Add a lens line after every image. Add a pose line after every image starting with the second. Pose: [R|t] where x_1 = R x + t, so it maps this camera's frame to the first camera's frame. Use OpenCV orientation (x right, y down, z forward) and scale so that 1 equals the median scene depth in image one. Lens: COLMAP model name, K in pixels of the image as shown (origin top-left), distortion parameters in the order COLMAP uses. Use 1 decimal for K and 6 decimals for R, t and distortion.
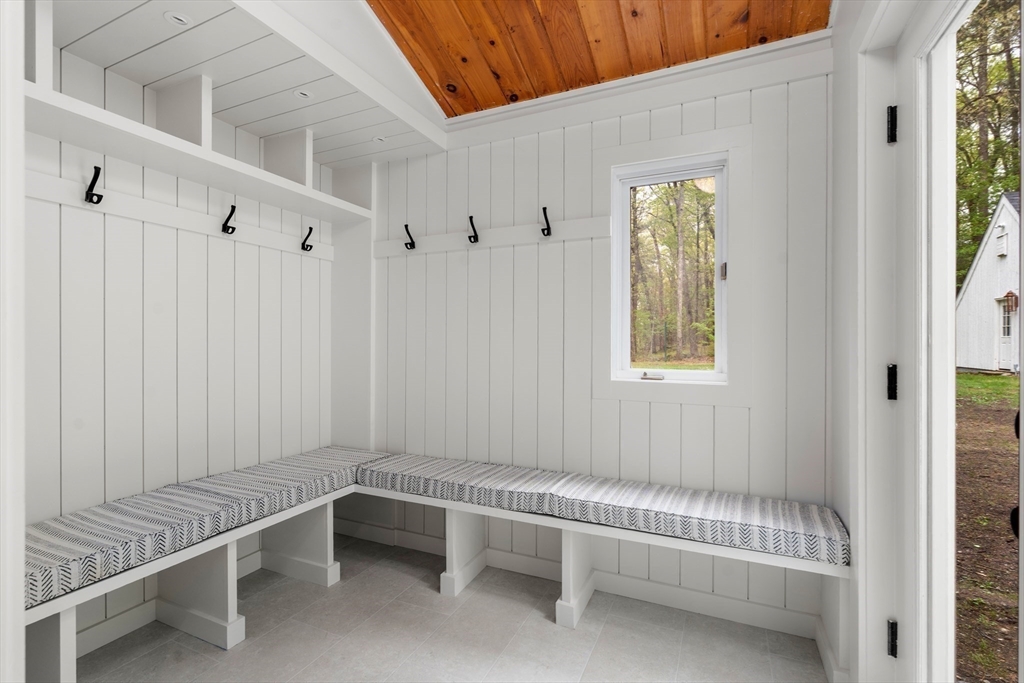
lens RADIAL K [[464.6, 0, 507.9], [0, 464.6, 344.7], [0, 0, 1]] dist [-0.000187, 0.000119]
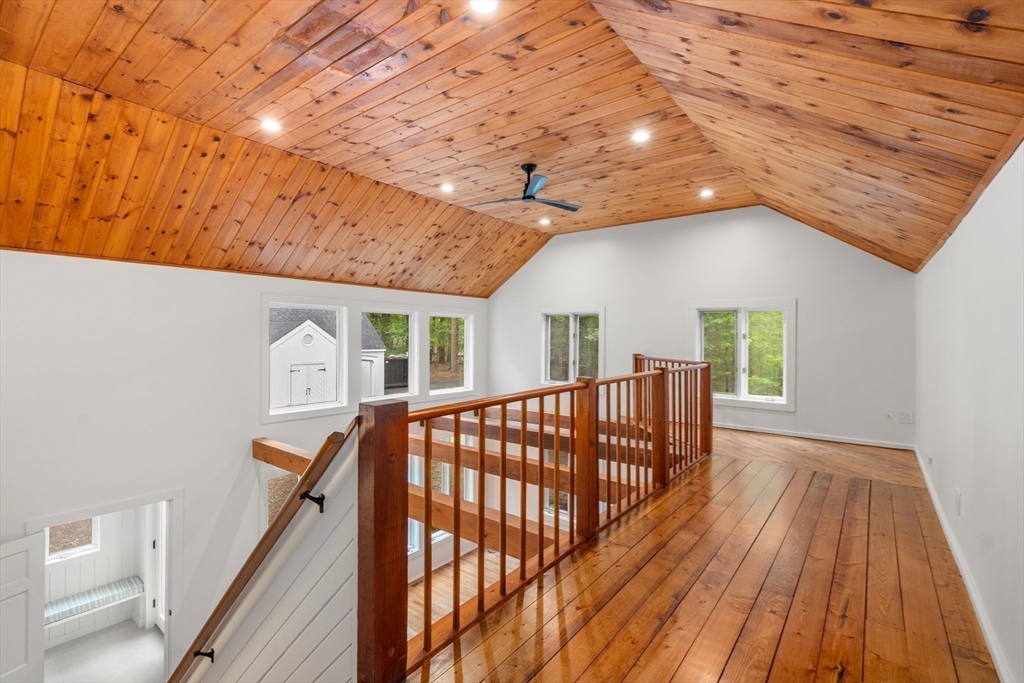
lens RADIAL K [[464.6, 0, 507.9], [0, 464.6, 344.7], [0, 0, 1]] dist [-0.000187, 0.000119]
pose [[0.231199, -0.003673, 0.972899, -2.013852], [-0.006977, 0.999961, 0.005433, -1.407036], [-0.972881, -0.008044, 0.231165, -2.457525]]
